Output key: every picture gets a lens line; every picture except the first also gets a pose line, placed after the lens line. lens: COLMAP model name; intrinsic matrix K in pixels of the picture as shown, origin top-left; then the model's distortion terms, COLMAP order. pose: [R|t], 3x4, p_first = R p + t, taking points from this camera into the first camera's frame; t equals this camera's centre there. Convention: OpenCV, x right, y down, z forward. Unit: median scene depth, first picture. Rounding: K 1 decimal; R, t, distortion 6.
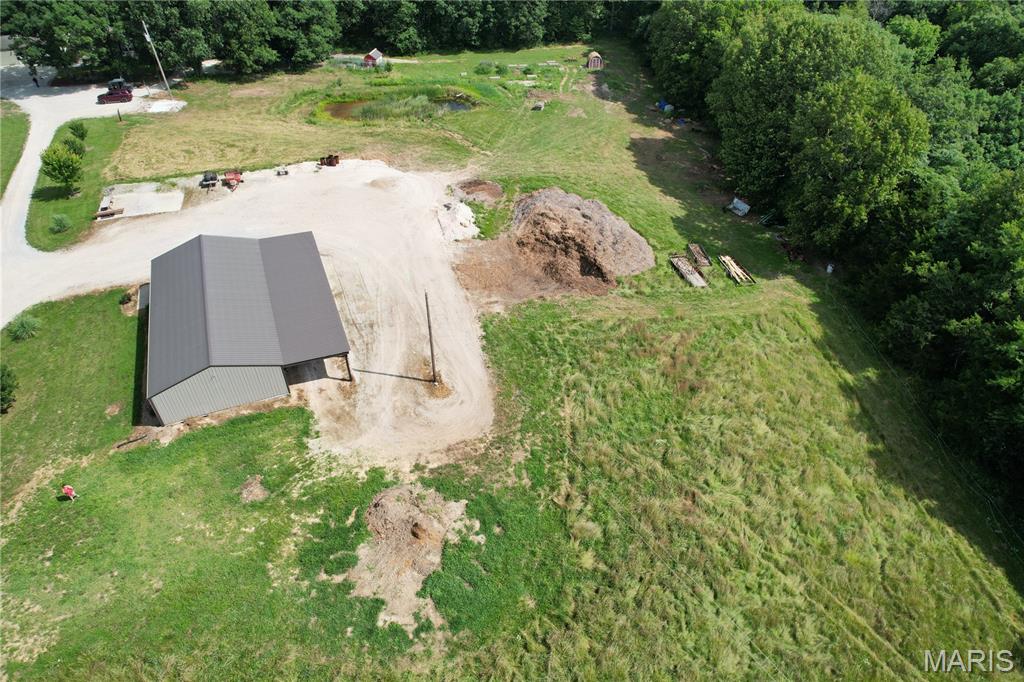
lens RADIAL K [[653.0, 0, 508.0], [0, 653.0, 353.0], [0, 0, 1]] dist [-0.077677, 0.070445]
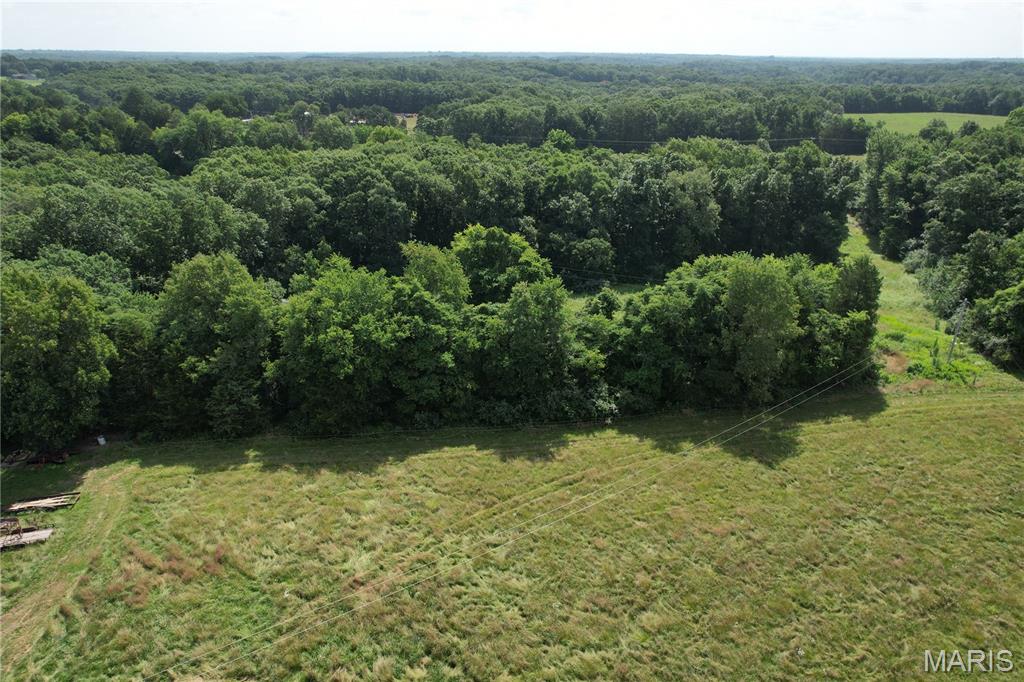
lens RADIAL K [[653.0, 0, 512.5], [0, 653.0, 344.1], [0, 0, 1]] dist [-0.077677, 0.070445]
pose [[-0.019913, -0.414281, 0.909931, -0.359937], [0.663314, 0.675493, 0.322061, -0.146142], [-0.748076, 0.609984, 0.261347, 0.231851]]
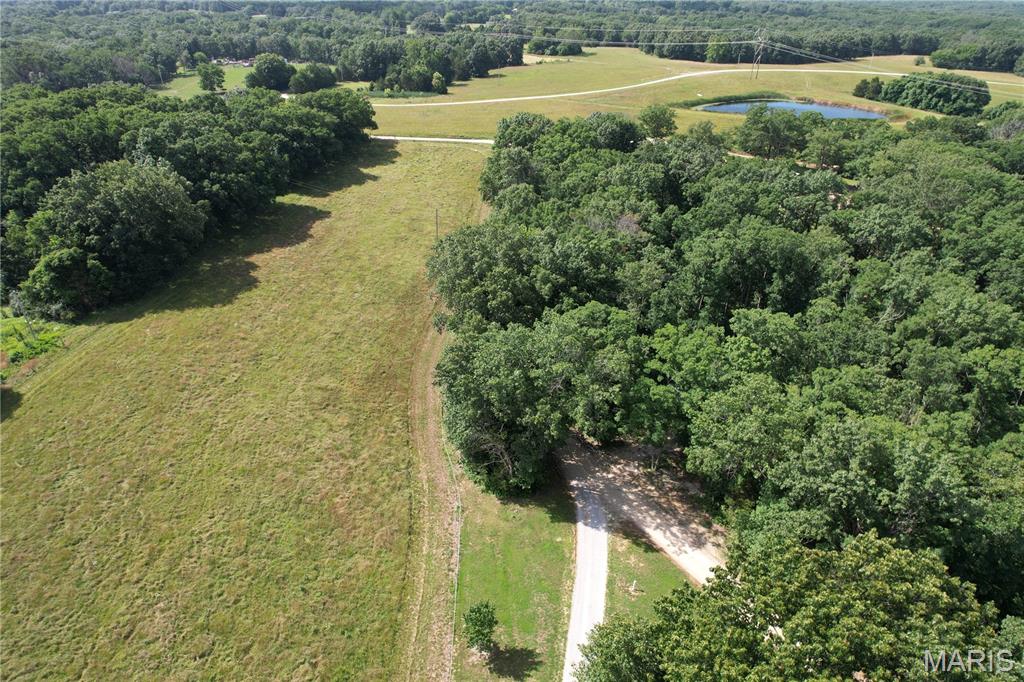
lens RADIAL K [[653.0, 0, 514.1], [0, 653.0, 342.1], [0, 0, 1]] dist [-0.077677, 0.070445]
pose [[-0.982140, -0.103938, 0.156840, -0.663501], [0.114966, 0.328368, 0.937527, -0.498687], [-0.148946, 0.938814, -0.310554, 0.262372]]
